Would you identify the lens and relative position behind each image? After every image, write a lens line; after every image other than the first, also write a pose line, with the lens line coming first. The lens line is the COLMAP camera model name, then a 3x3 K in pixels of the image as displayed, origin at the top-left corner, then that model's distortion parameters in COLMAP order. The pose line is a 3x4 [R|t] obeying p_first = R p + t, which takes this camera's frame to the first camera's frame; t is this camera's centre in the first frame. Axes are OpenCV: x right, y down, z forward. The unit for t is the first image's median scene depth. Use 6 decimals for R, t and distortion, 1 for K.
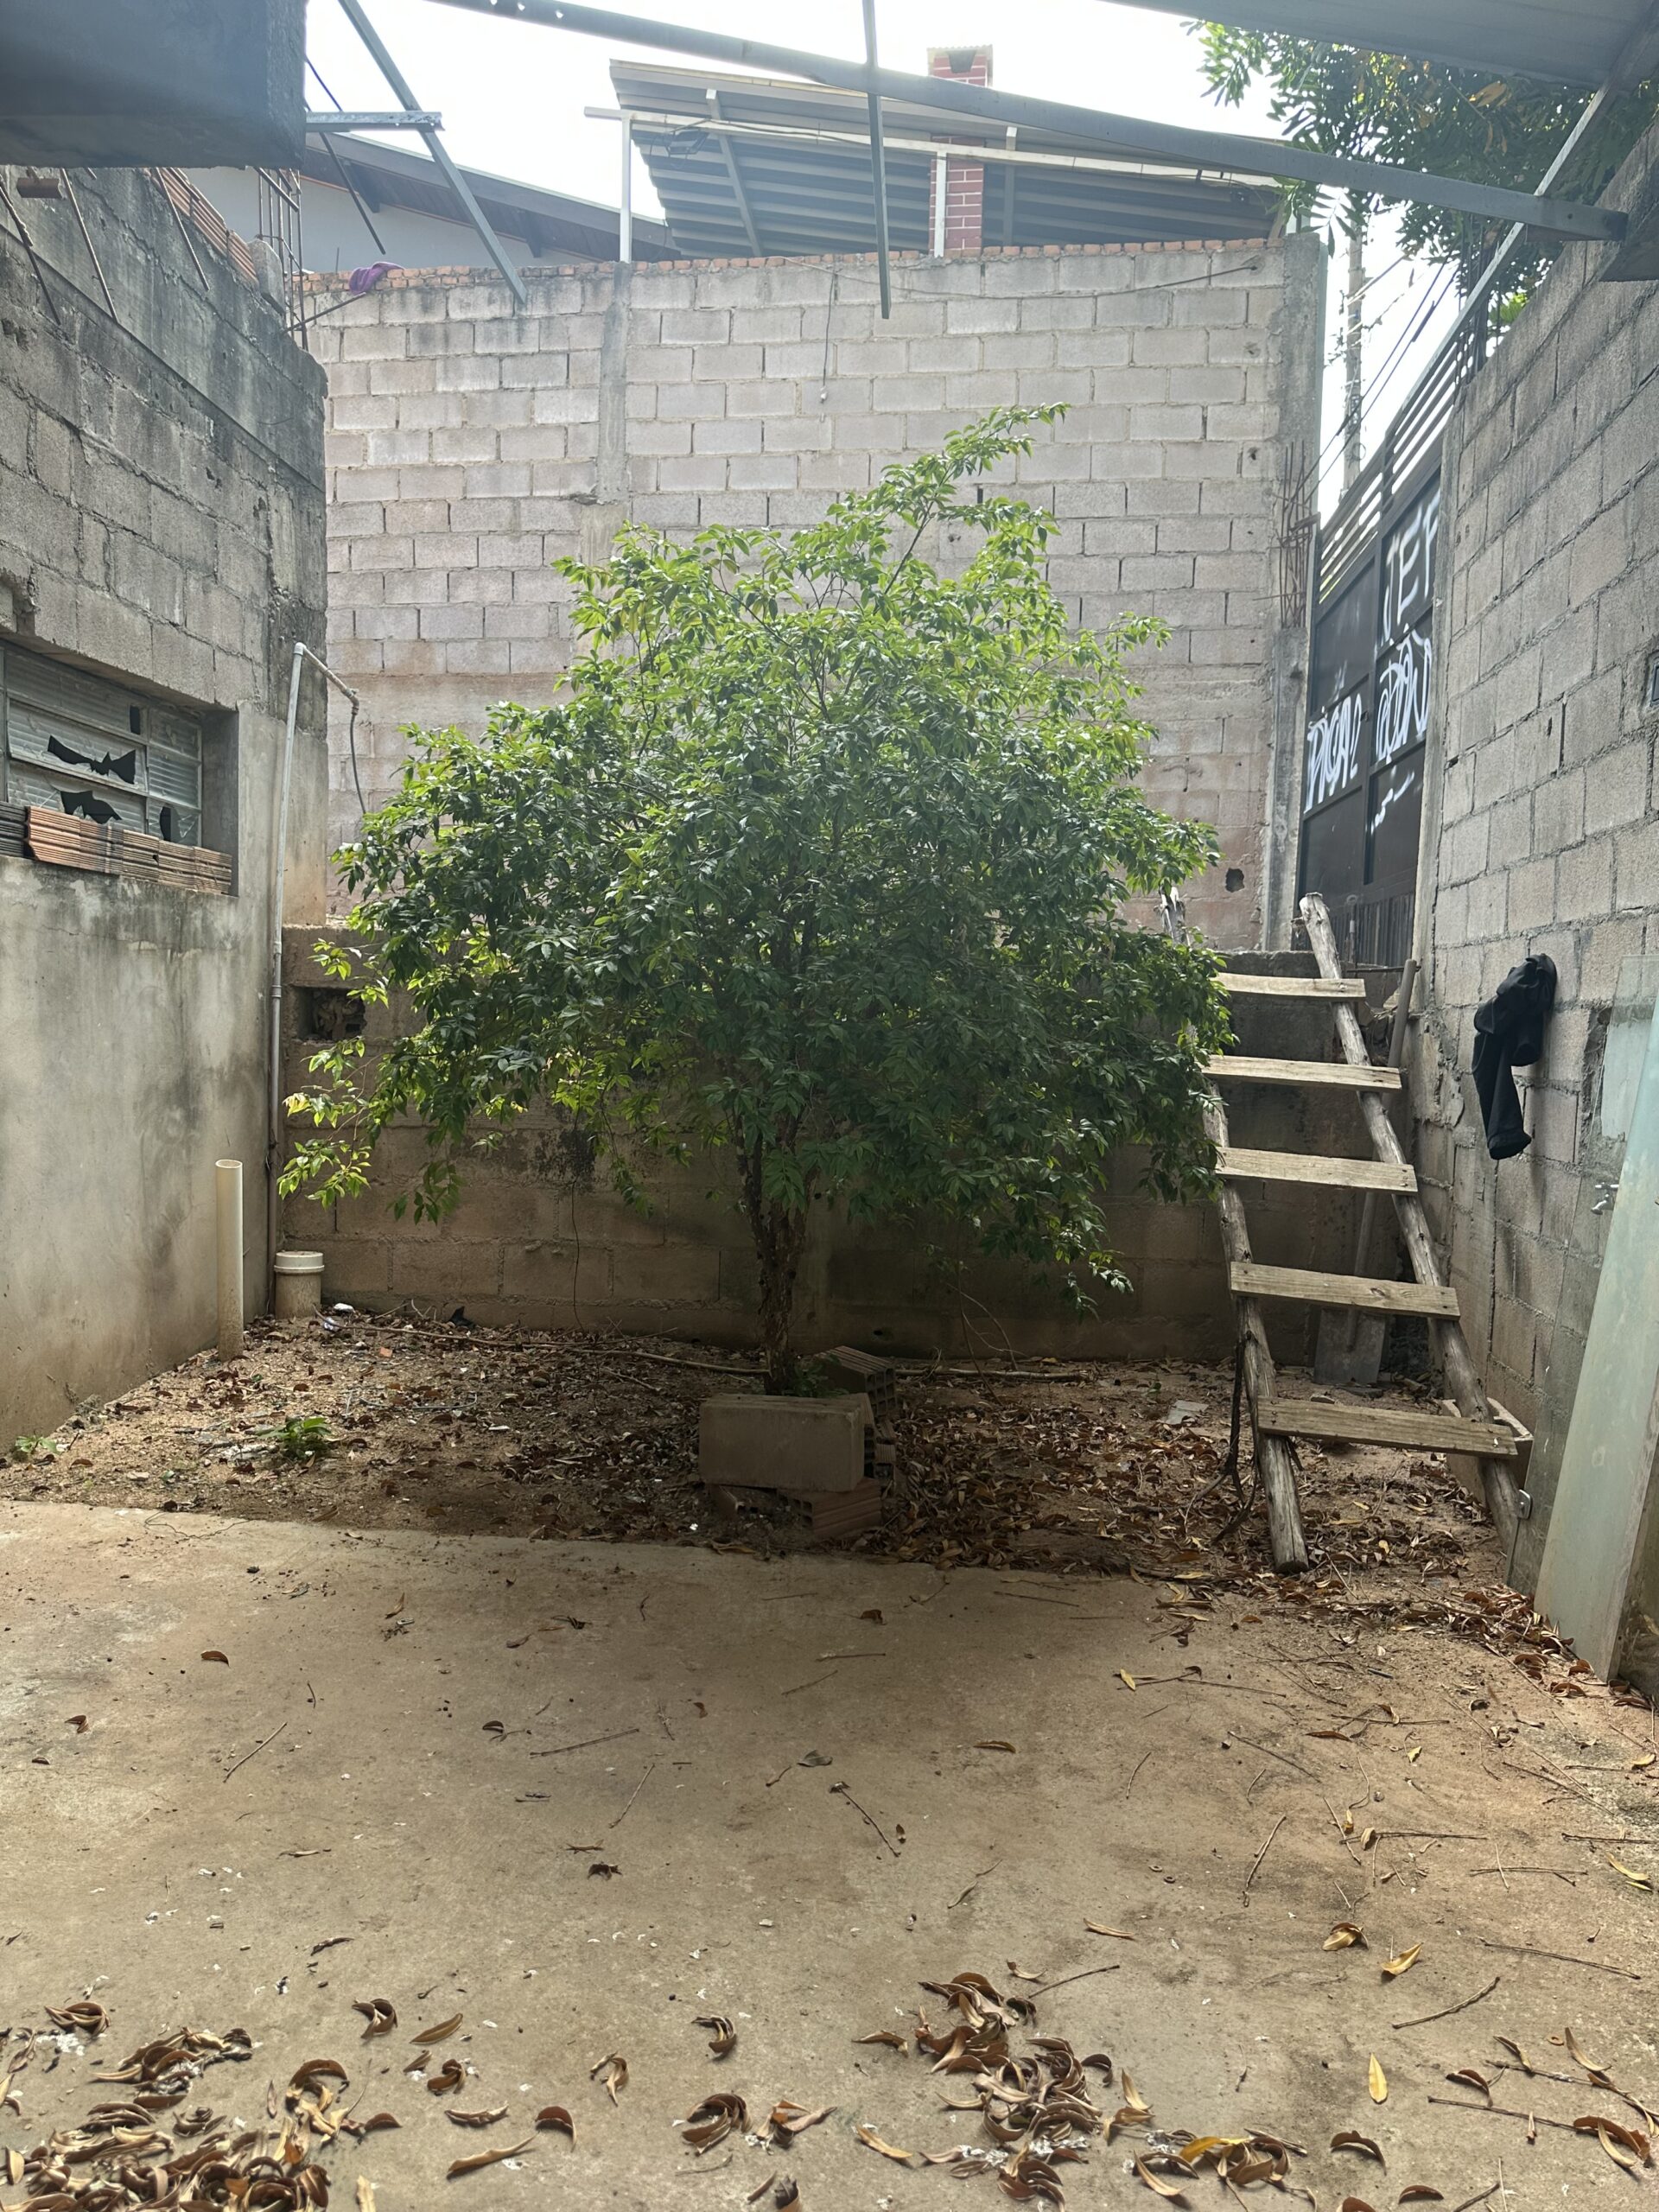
lens RADIAL K [[1566.9, 0, 829.5], [0, 1566.9, 1101.9], [0, 0, 1]] dist [0.047704, -0.051179]
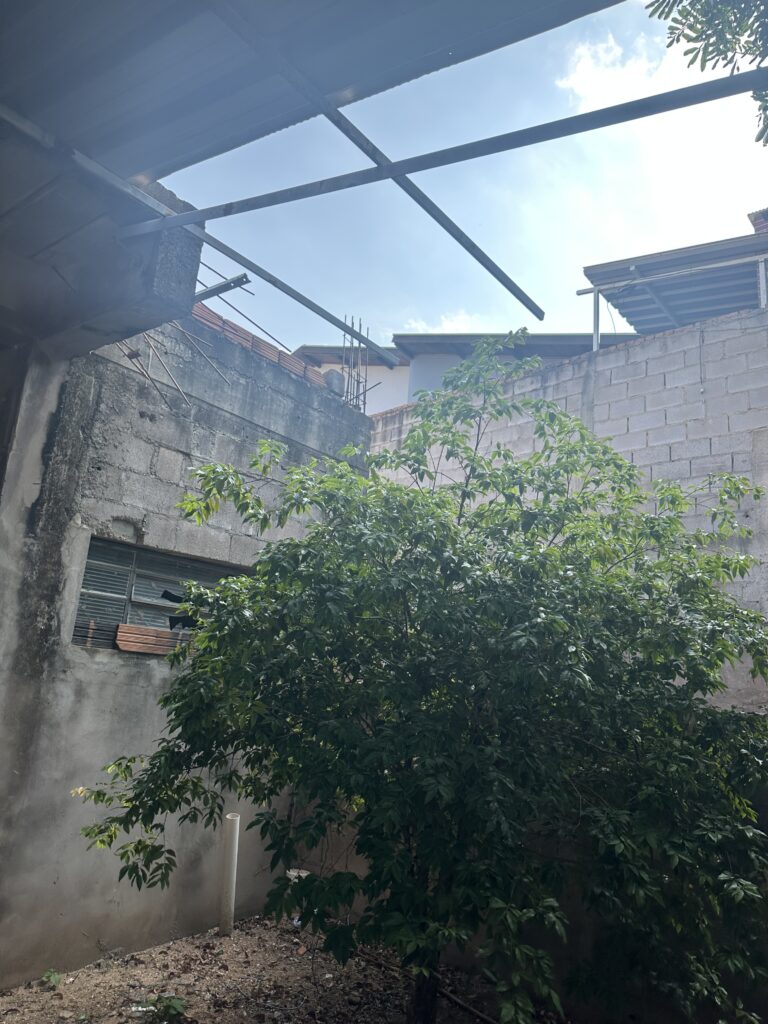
lens RADIAL K [[725.4, 0, 381.7], [0, 725.4, 519.8], [0, 0, 1]] dist [0.047704, -0.051179]
pose [[0.825773, -0.096613, -0.555666, 0.270985], [-0.084679, 0.952814, -0.291504, -0.056441], [0.557610, 0.287770, 0.778627, 0.342324]]
